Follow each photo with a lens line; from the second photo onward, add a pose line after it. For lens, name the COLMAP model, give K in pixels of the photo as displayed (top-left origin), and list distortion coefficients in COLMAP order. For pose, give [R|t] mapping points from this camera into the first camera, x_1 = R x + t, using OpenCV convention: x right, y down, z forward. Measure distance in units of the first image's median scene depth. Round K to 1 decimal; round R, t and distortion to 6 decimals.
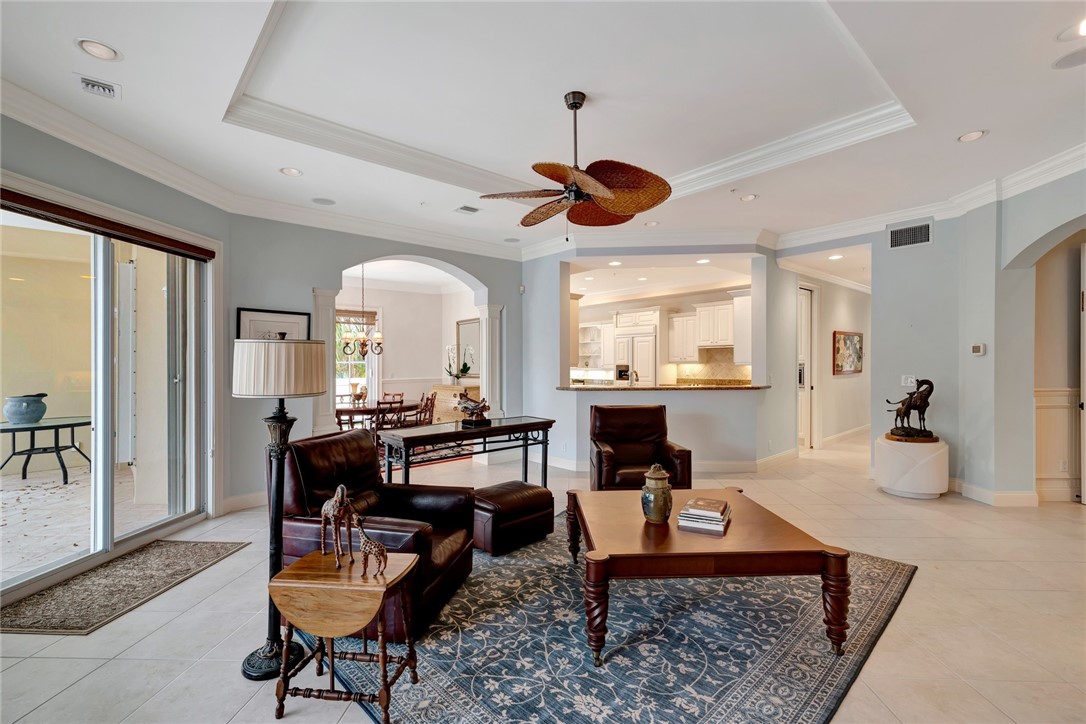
lens RADIAL K [[471.0, 0, 546.5], [0, 471.0, 366.2], [0, 0, 1]] dist [-0.002930, -0.001846]
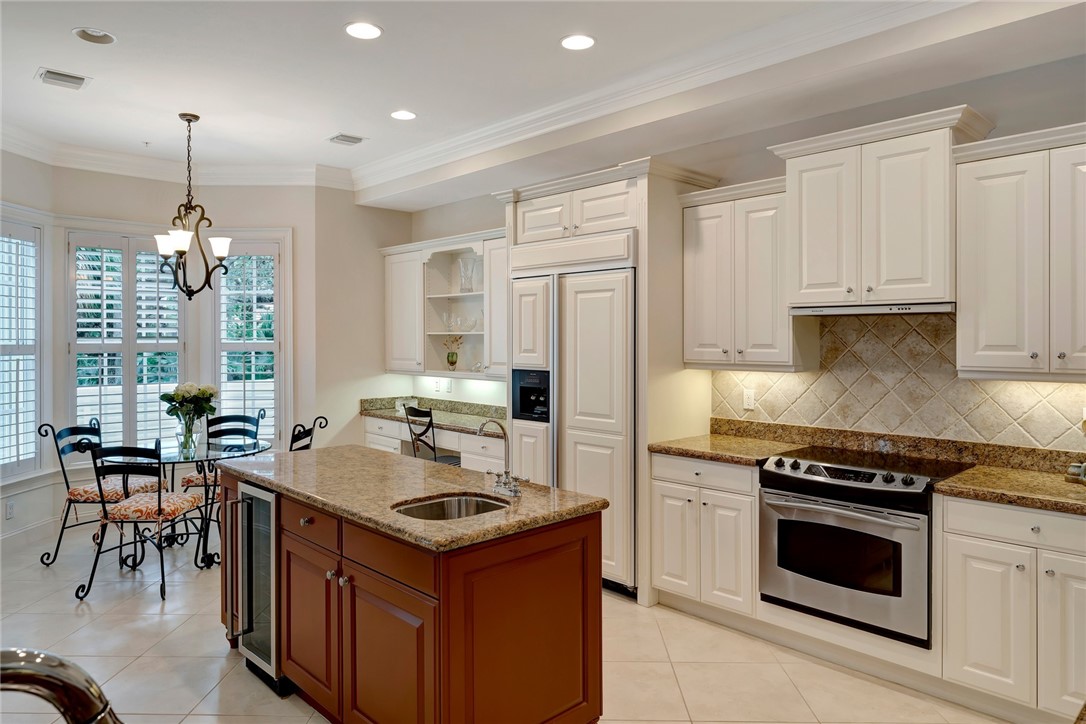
lens RADIAL K [[696.7, 0, 542.1], [0, 696.7, 346.2], [0, 0, 1]] dist [-0.007493, 0.007011]
pose [[0.999561, 0.004521, 0.029283, 0.165186], [-0.004629, 0.999983, 0.003624, -0.020045], [-0.029266, -0.003758, 0.999565, 0.592895]]
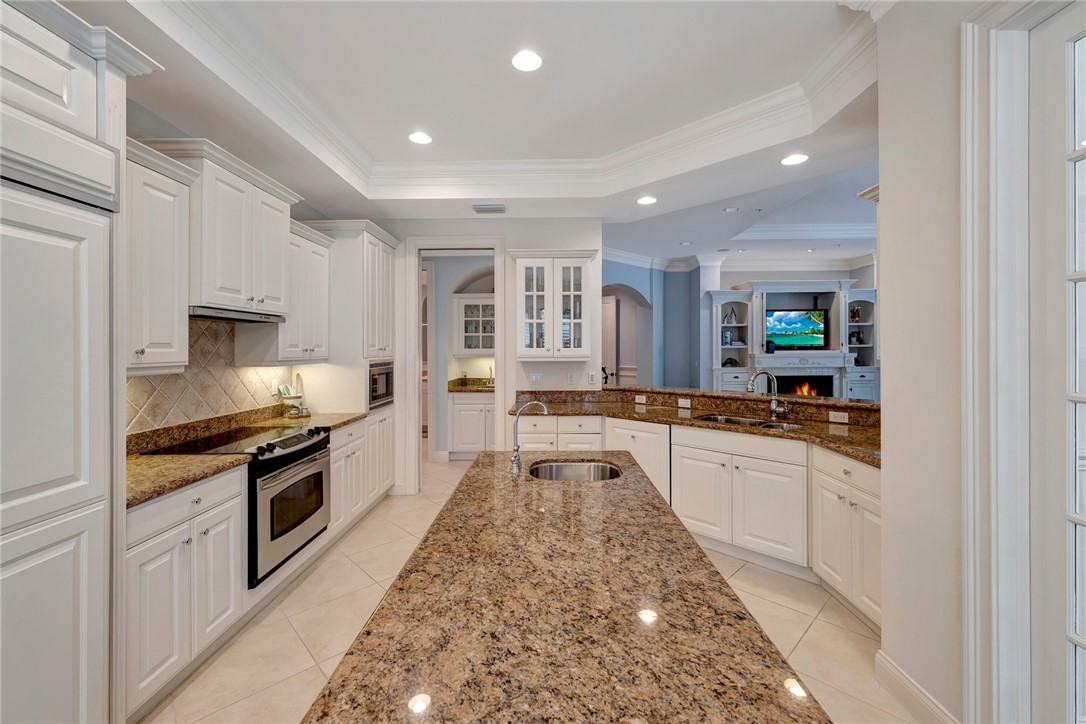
lens RADIAL K [[435.3, 0, 550.5], [0, 435.3, 358.1], [0, 0, 1]] dist [0.007218, 0.000274]
pose [[-0.745234, -0.003731, 0.666793, 0.019855], [0.013604, 0.999691, 0.020798, -0.014892], [-0.666664, 0.024570, -0.744953, 0.998025]]
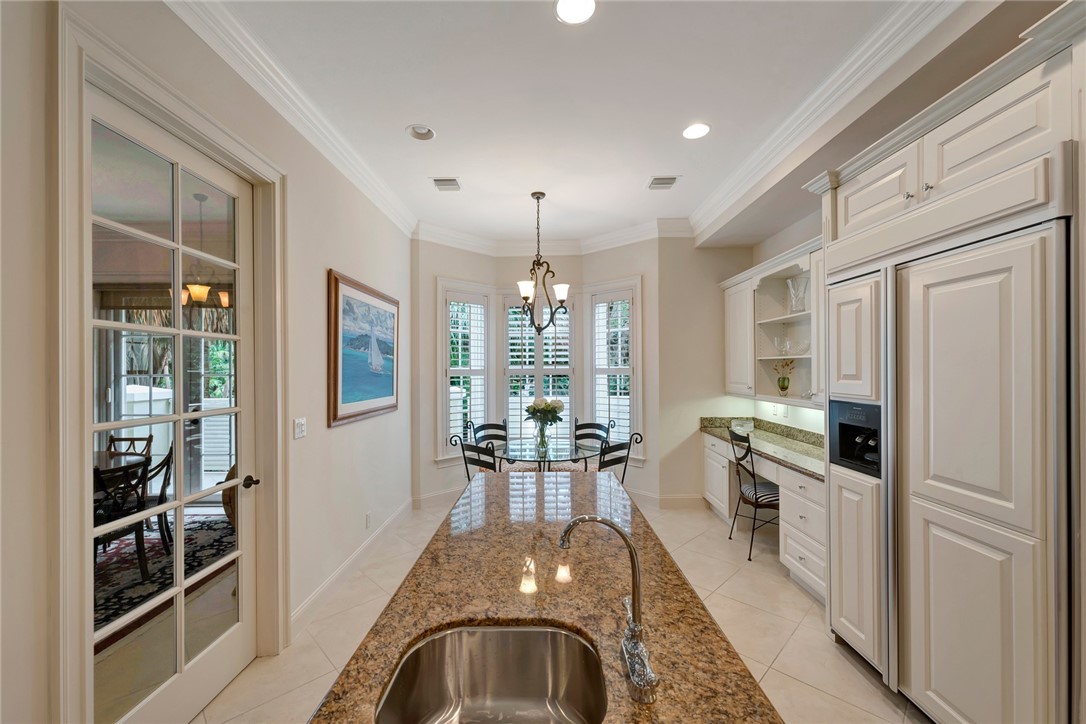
lens RADIAL K [[435.3, 0, 541.9], [0, 435.3, 366.9], [0, 0, 1]] dist [0.007218, 0.000274]
pose [[0.741543, 0.000700, -0.670905, 0.202240], [-0.004002, 0.999986, -0.003380, -0.018868], [0.670894, 0.005192, 0.741535, 0.791759]]
